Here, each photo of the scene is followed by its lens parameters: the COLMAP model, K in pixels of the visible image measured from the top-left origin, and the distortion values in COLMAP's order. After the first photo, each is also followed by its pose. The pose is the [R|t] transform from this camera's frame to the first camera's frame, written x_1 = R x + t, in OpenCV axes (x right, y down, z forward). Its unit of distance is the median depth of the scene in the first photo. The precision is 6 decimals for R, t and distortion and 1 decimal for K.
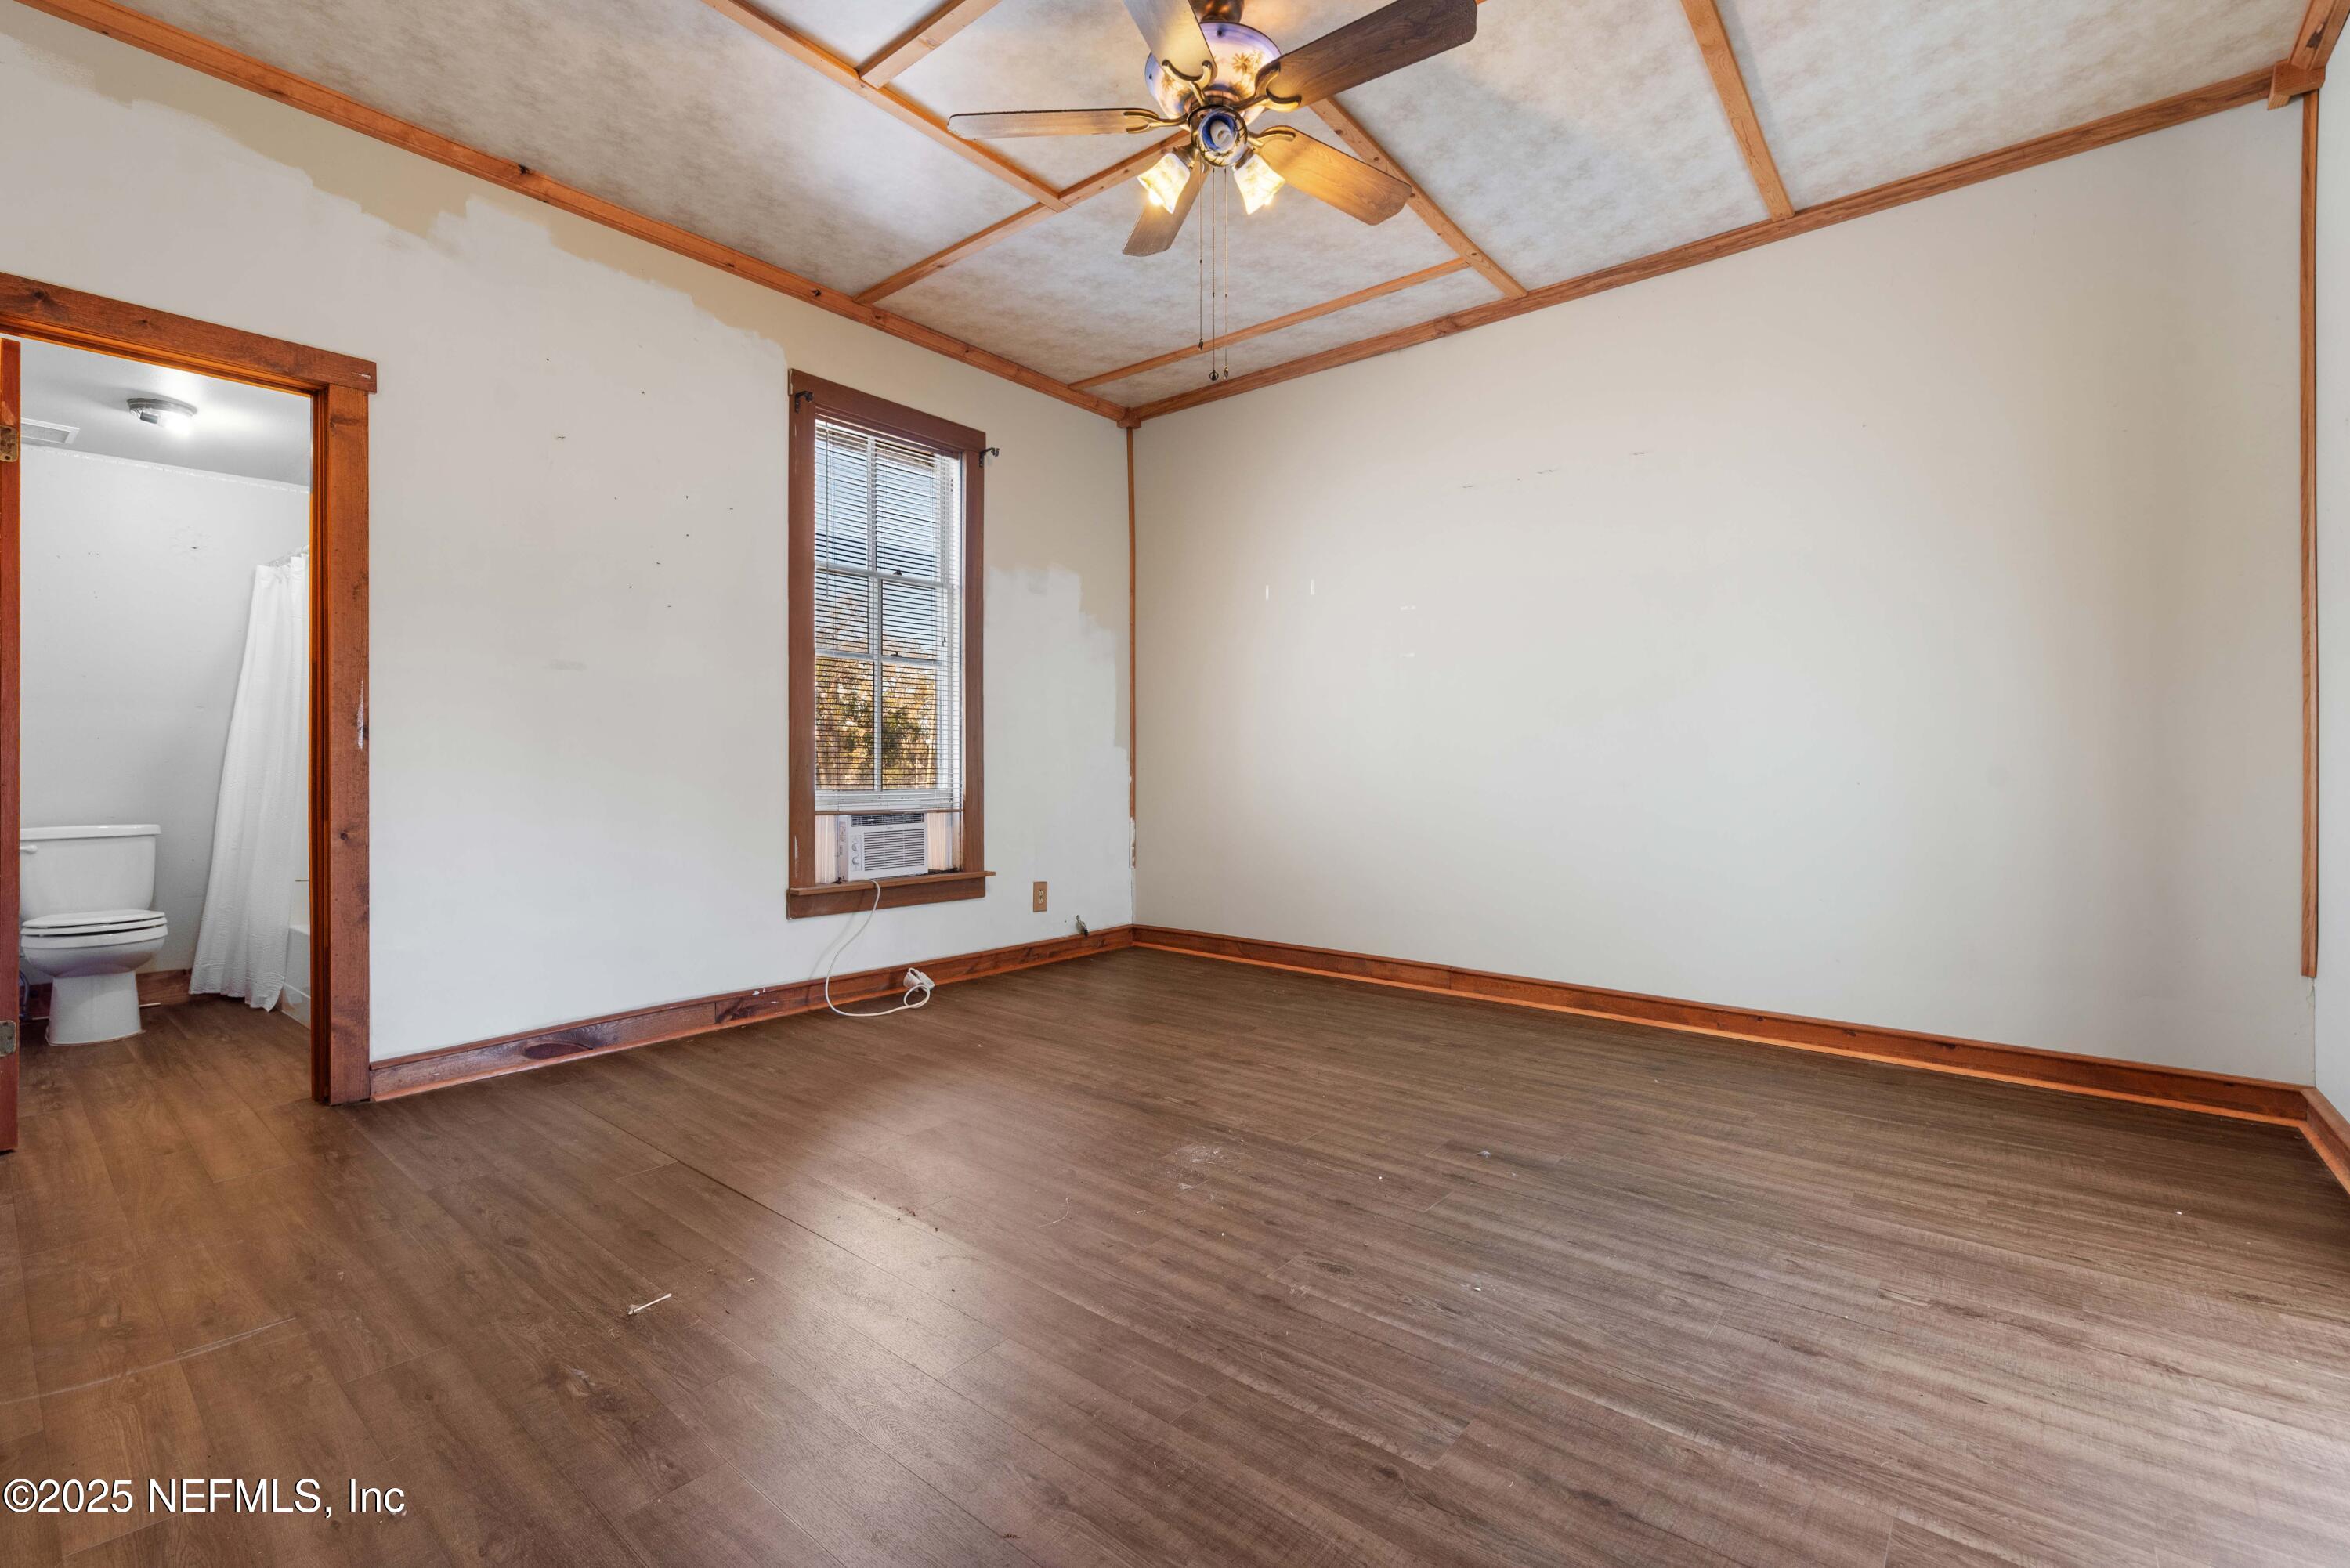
lens RADIAL K [[1020.5, 0, 1166.1], [0, 1020.5, 778.7], [0, 0, 1]] dist [0.002627, 0.000148]
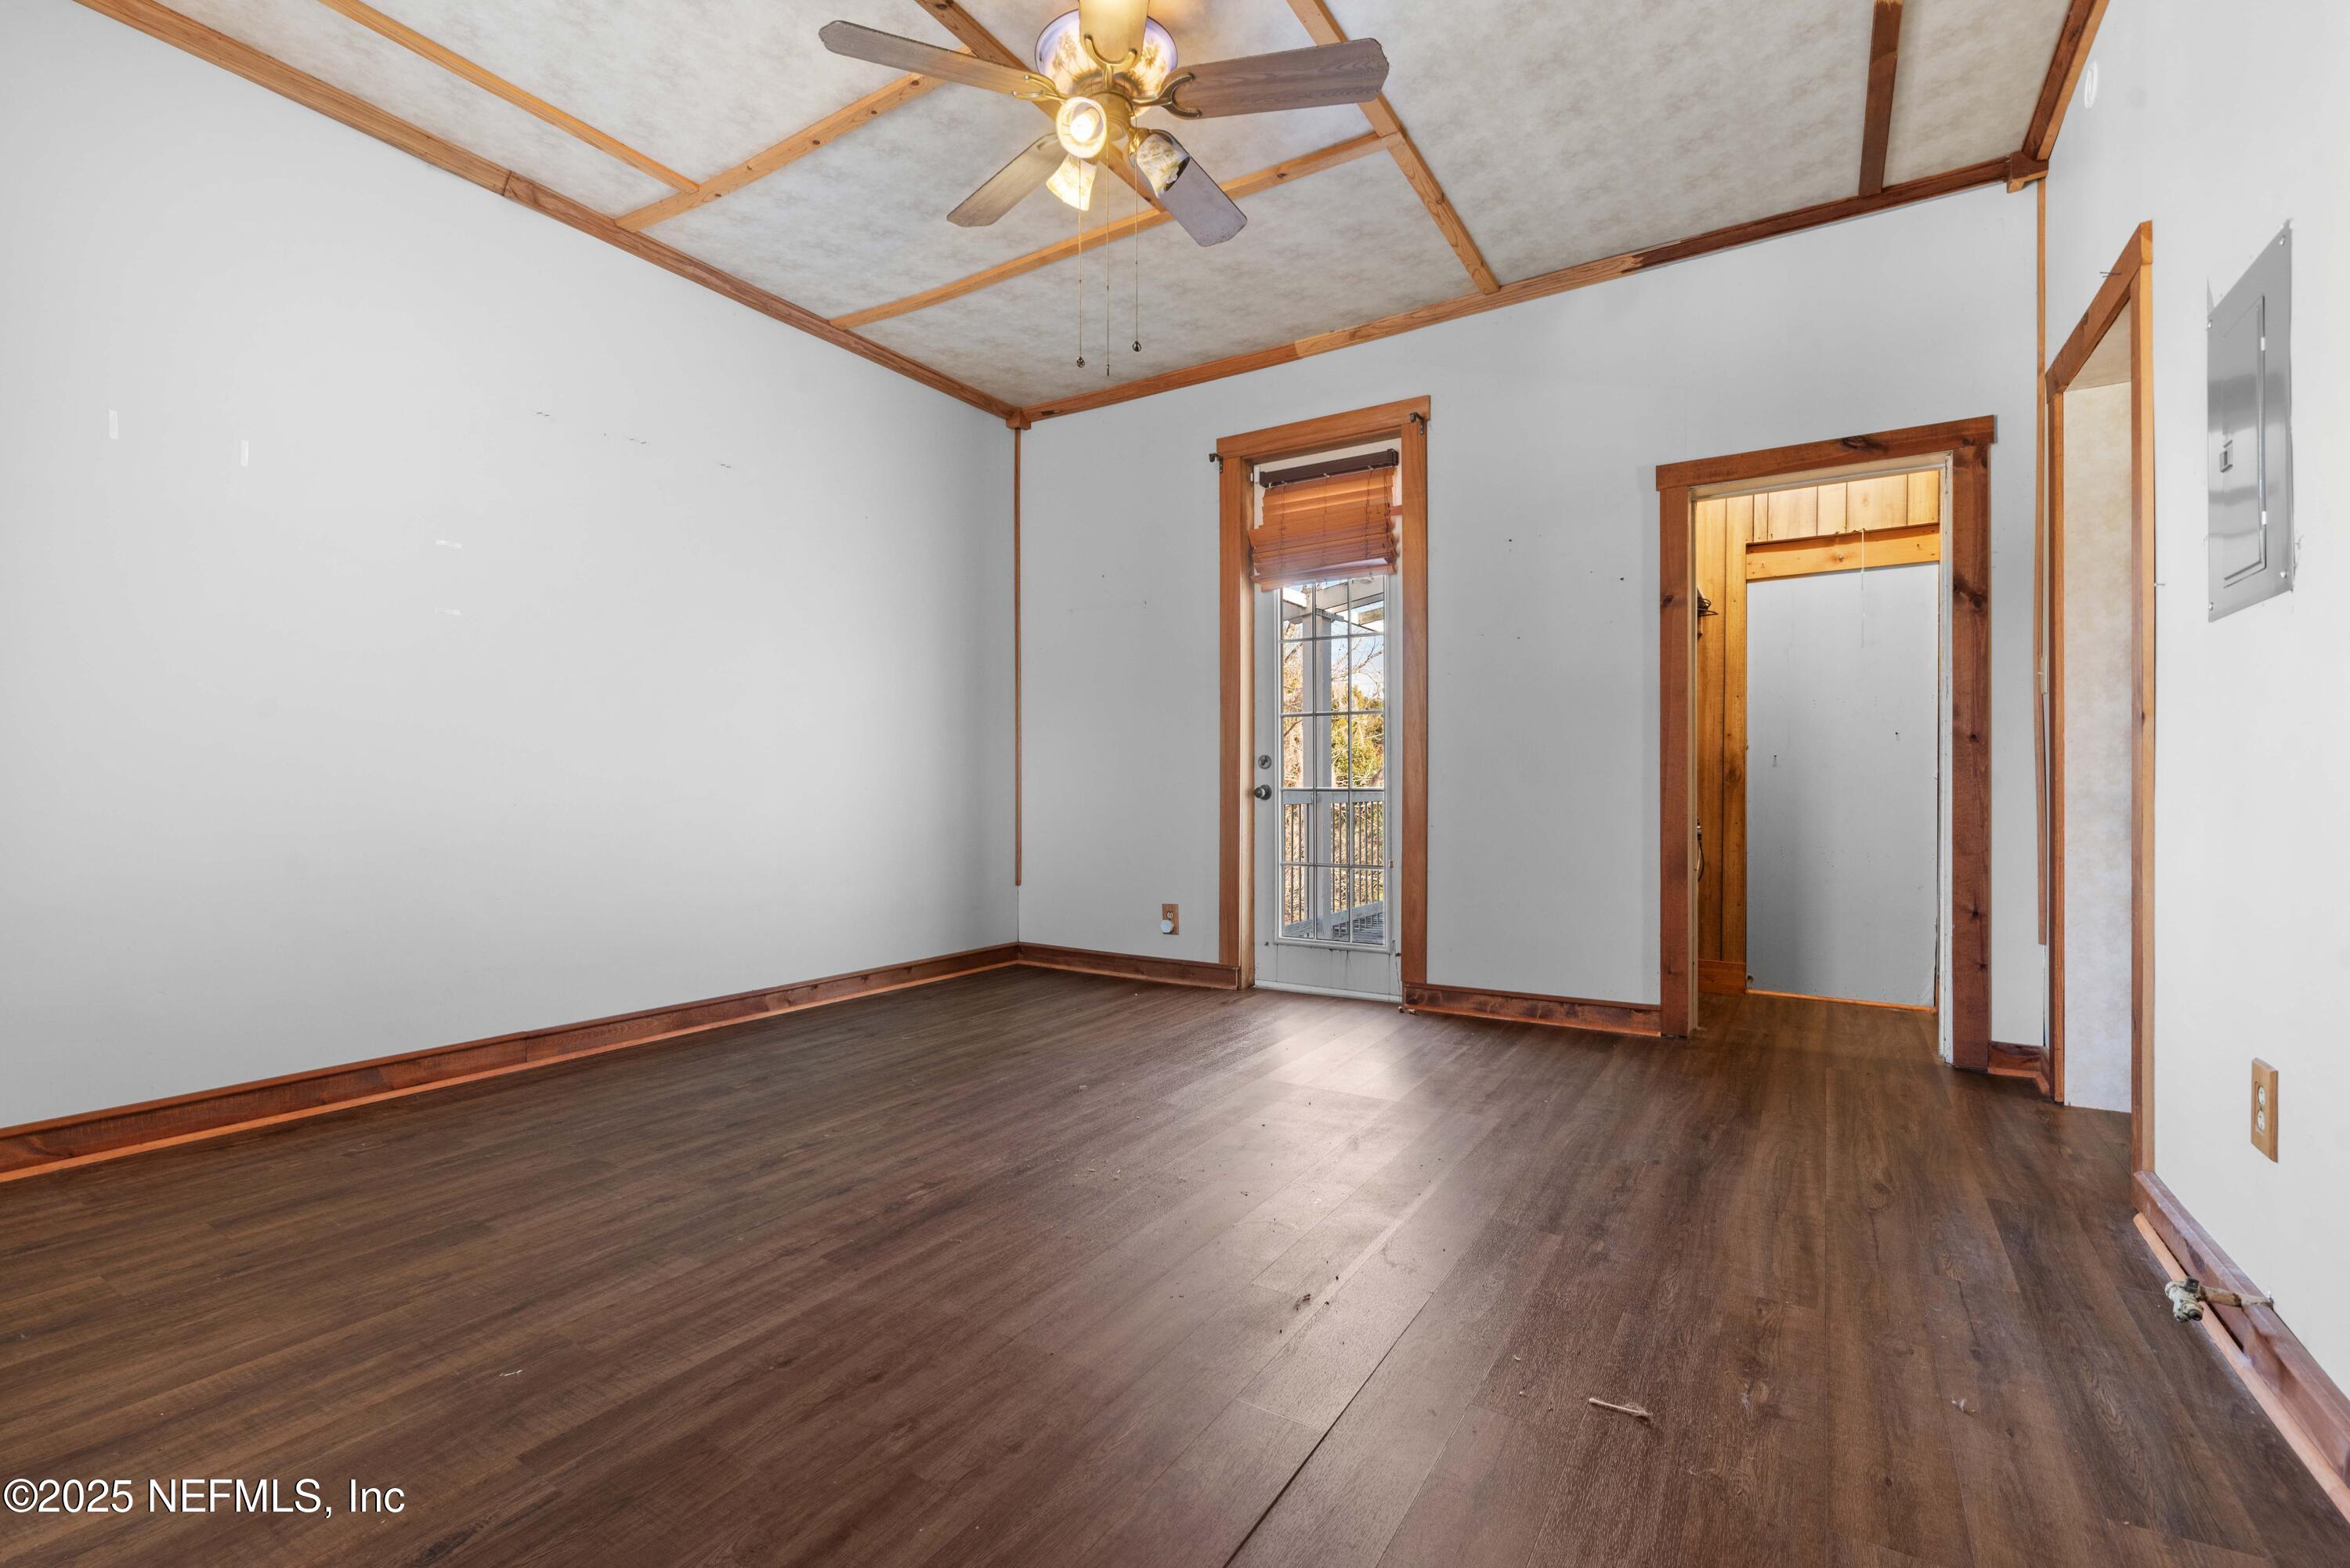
lens RADIAL K [[1038.5, 0, 1165.1], [0, 1038.5, 782.7], [0, 0, 1]] dist [-0.001936, -0.000018]
pose [[-0.133412, -0.000079, 0.991061, -0.734858], [0.007475, 0.999971, 0.001086, 0.000773], [-0.991033, 0.007553, -0.133407, 0.836508]]
